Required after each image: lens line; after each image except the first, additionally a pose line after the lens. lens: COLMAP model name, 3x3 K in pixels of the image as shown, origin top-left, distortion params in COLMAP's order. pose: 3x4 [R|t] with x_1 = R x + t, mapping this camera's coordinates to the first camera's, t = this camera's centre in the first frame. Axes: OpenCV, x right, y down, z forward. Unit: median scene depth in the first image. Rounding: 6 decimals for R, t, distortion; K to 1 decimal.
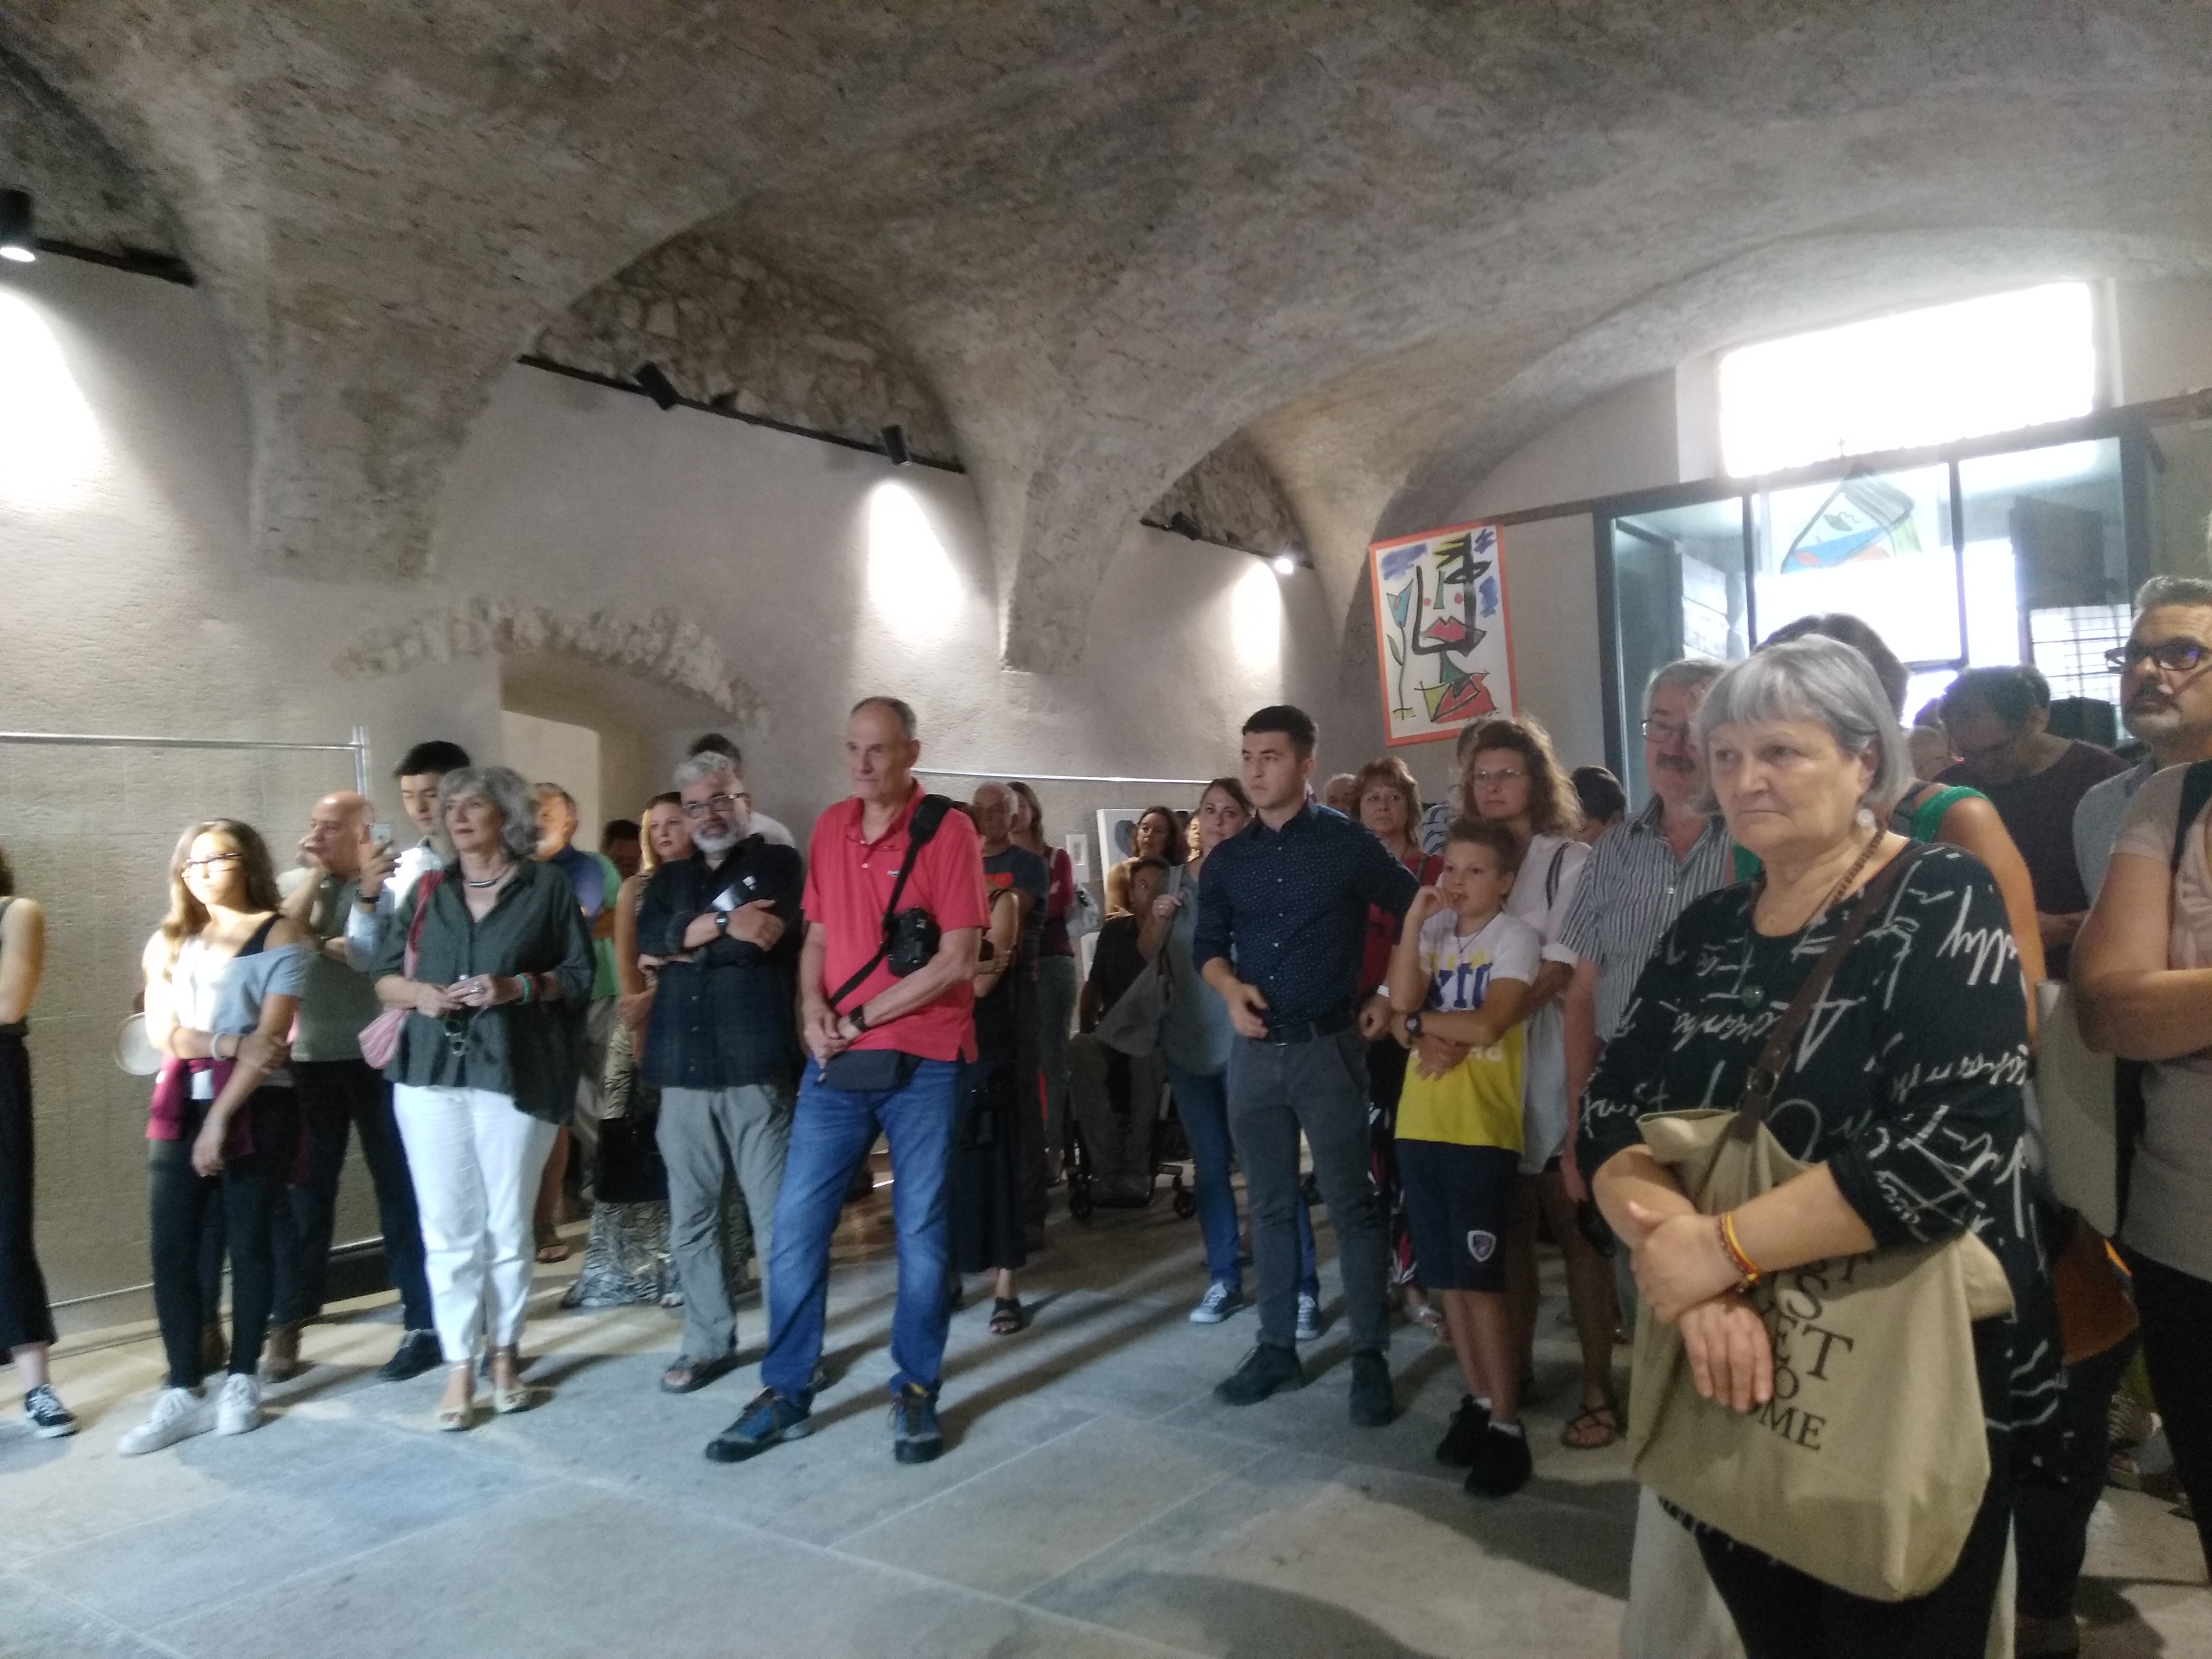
lens RADIAL K [[1671.9, 0, 1106.0], [0, 1671.9, 829.5], [0, 0, 1]] dist [0.113572, -0.198088]
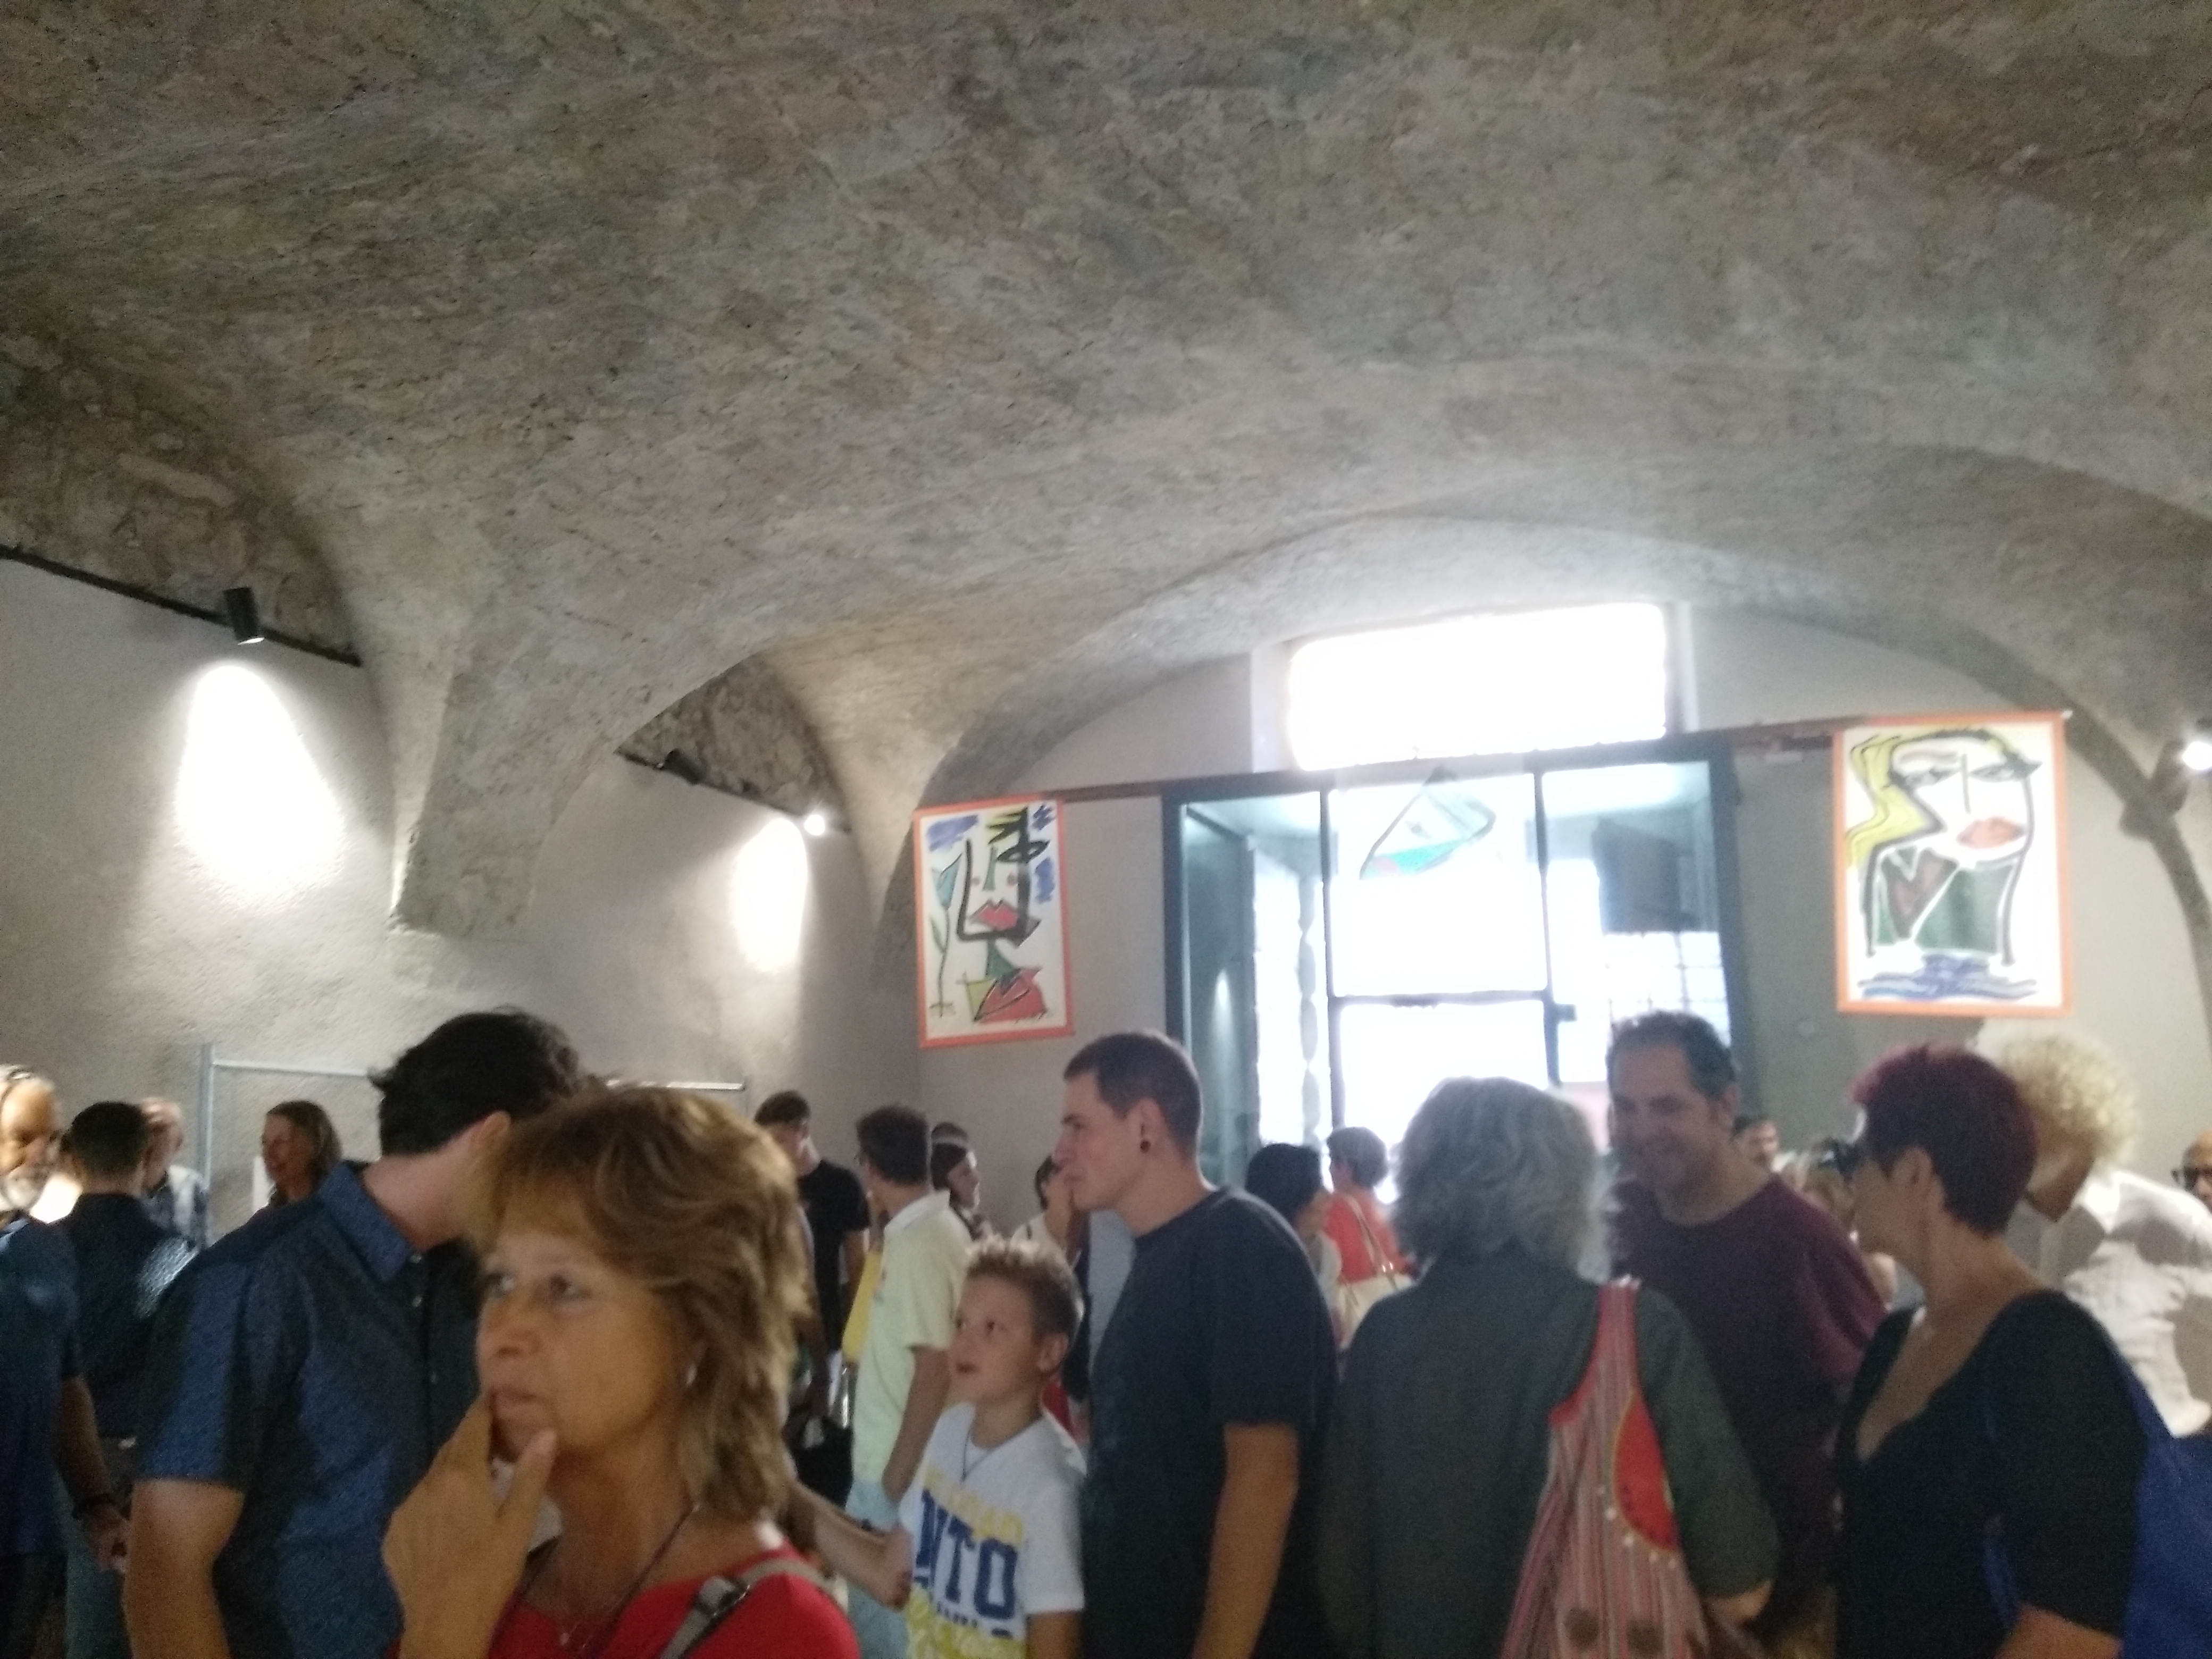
lens RADIAL K [[1671.9, 0, 1106.0], [0, 1671.9, 829.5], [0, 0, 1]] dist [0.113572, -0.198088]
pose [[0.968677, 0.079659, 0.235202, 0.067366], [-0.040552, 0.985182, -0.166650, -0.027859], [-0.244992, 0.151893, 0.957553, 0.207740]]
